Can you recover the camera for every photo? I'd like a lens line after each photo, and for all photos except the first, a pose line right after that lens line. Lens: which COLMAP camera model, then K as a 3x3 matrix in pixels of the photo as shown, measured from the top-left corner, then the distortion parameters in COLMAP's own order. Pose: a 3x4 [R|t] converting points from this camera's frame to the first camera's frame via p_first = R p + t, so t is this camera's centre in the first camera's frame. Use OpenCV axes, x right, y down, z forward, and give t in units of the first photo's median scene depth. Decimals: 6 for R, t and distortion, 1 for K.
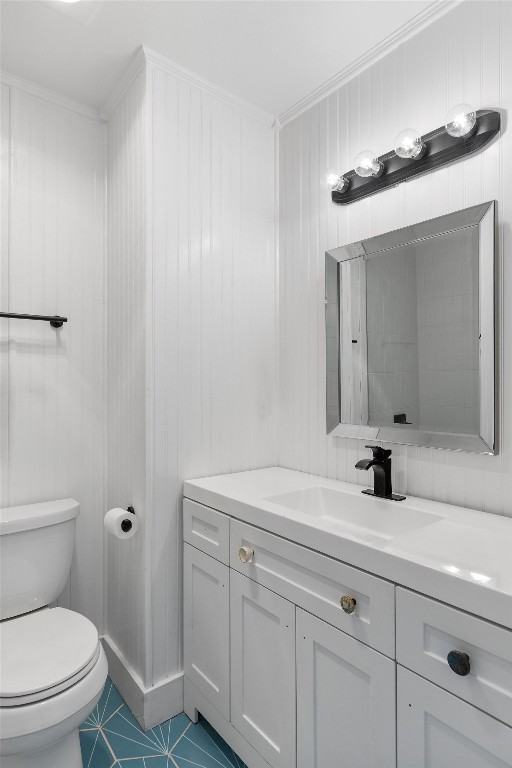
lens RADIAL K [[430.8, 0, 260.2], [0, 430.8, 385.2], [0, 0, 1]] dist [0.003500, 0.000622]
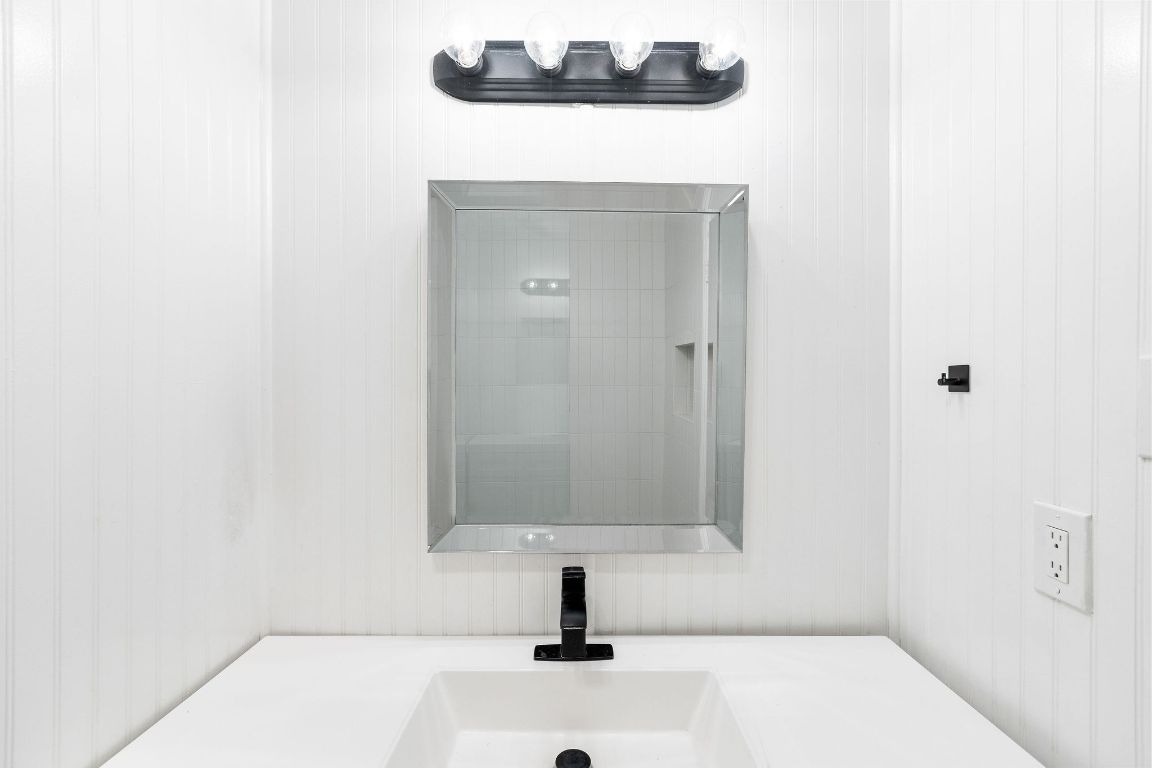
lens RADIAL K [[540.9, 0, 577.5], [0, 540.9, 369.1], [0, 0, 1]] dist [0.000553, 0.000067]
pose [[0.627881, 0.004808, 0.778294, -0.227327], [-0.004340, 0.999987, -0.002676, -0.095447], [-0.778297, -0.001698, 0.627894, 0.494443]]
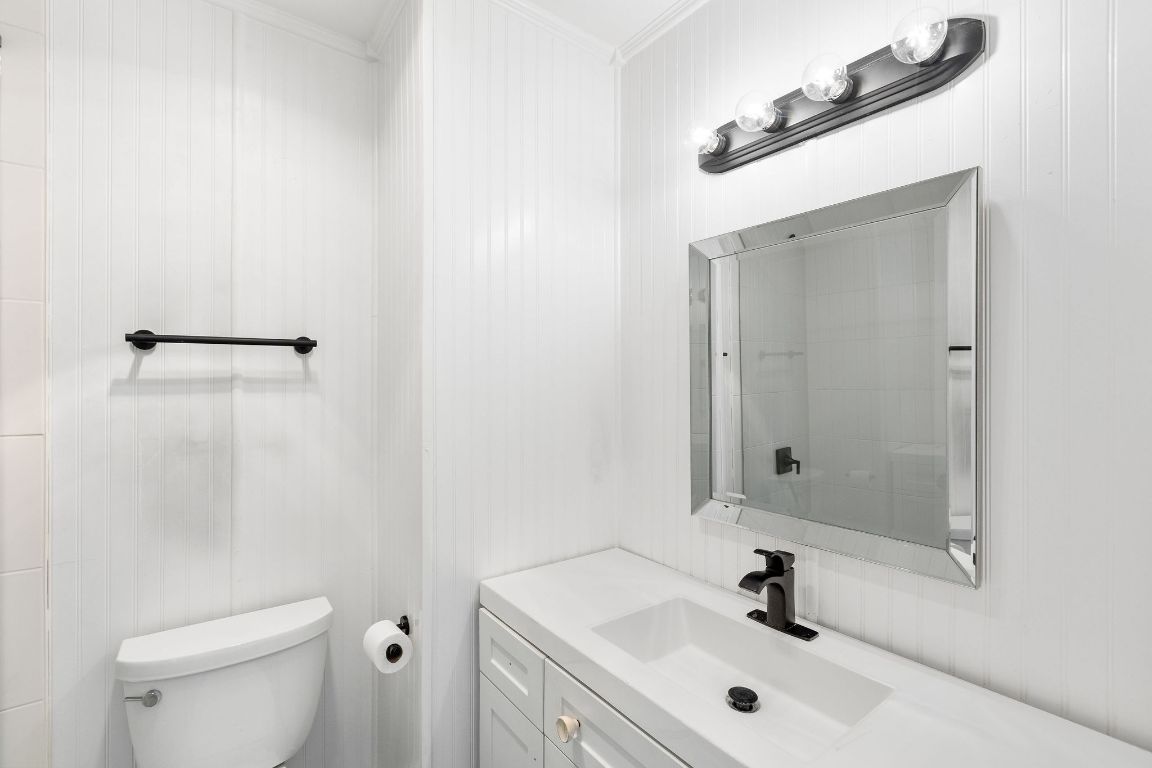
lens RADIAL K [[514.9, 0, 584.7], [0, 514.9, 385.1], [0, 0, 1]] dist [0.001024, -0.000015]
pose [[0.999482, -0.000340, -0.032181, 0.014199], [0.000433, 0.999996, 0.002882, -0.093503], [0.032180, -0.002895, 0.999478, 0.194110]]
